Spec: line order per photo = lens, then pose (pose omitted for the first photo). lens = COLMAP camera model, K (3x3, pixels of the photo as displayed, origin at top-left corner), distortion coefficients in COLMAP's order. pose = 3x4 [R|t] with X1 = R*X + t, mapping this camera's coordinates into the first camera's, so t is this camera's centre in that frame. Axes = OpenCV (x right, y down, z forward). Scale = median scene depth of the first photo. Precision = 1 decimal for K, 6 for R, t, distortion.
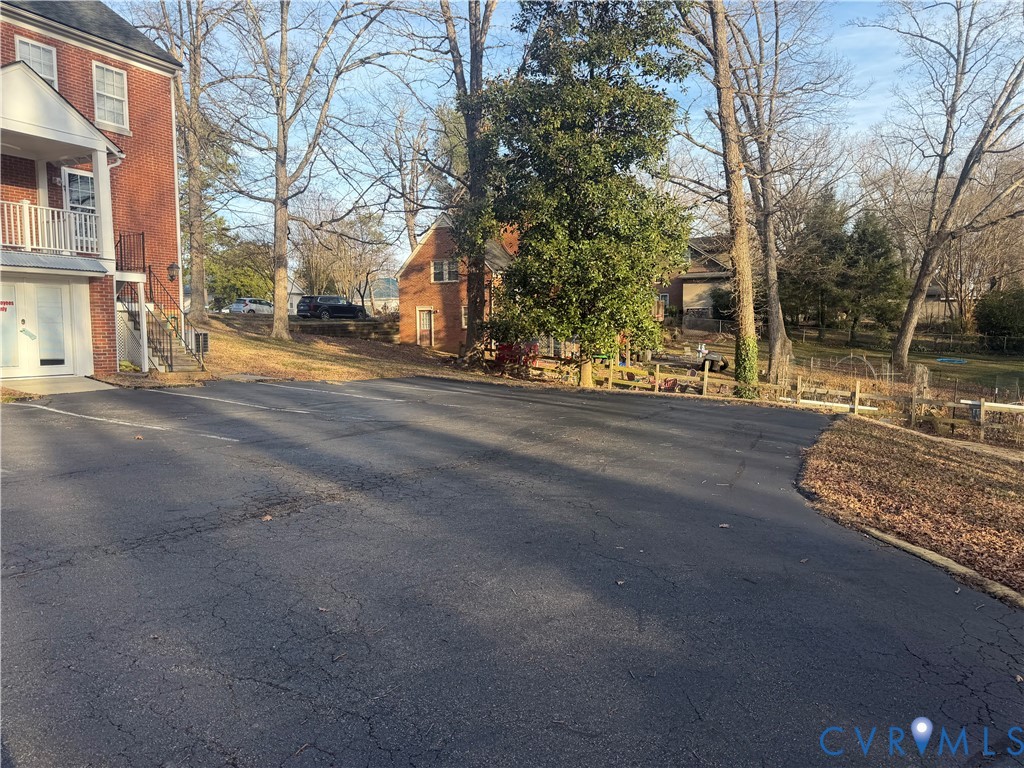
lens RADIAL K [[730.8, 0, 512.7], [0, 730.8, 389.7], [0, 0, 1]] dist [0.002884, -0.004964]
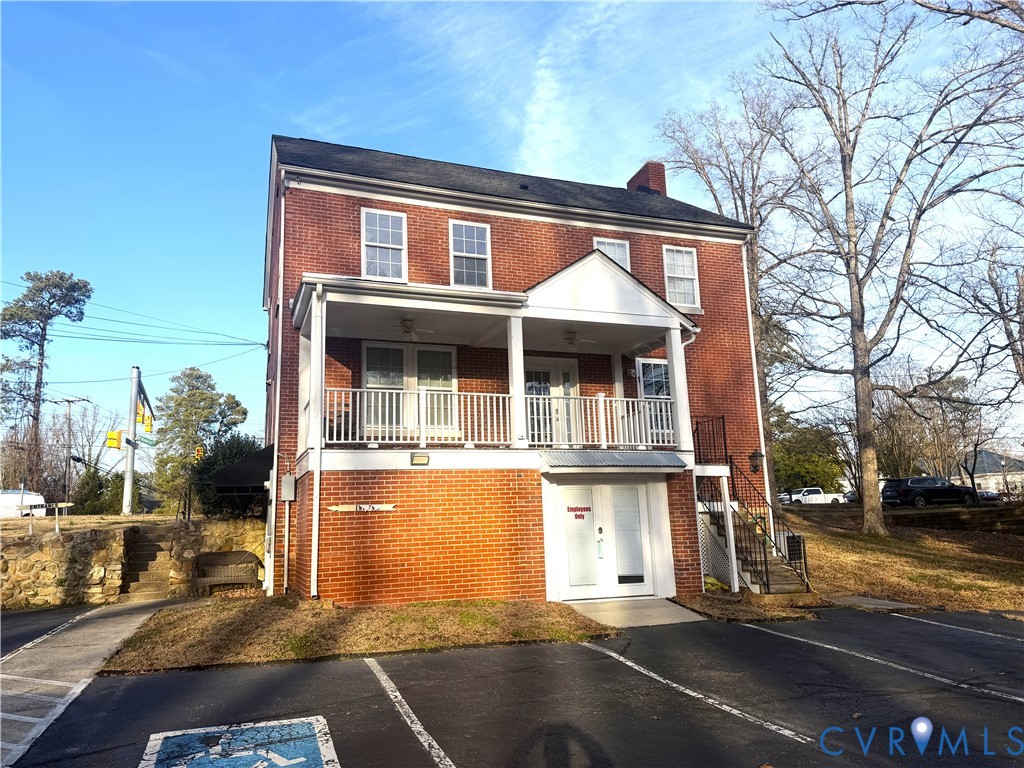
lens RADIAL K [[718.6, 0, 509.2], [0, 718.6, 388.6], [0, 0, 1]] dist [0.119670, -0.170863]
pose [[0.745459, -0.144347, -0.650734, -0.141649], [-0.025391, 0.969412, -0.244124, -0.037013], [0.666067, 0.198507, 0.718992, 0.233733]]
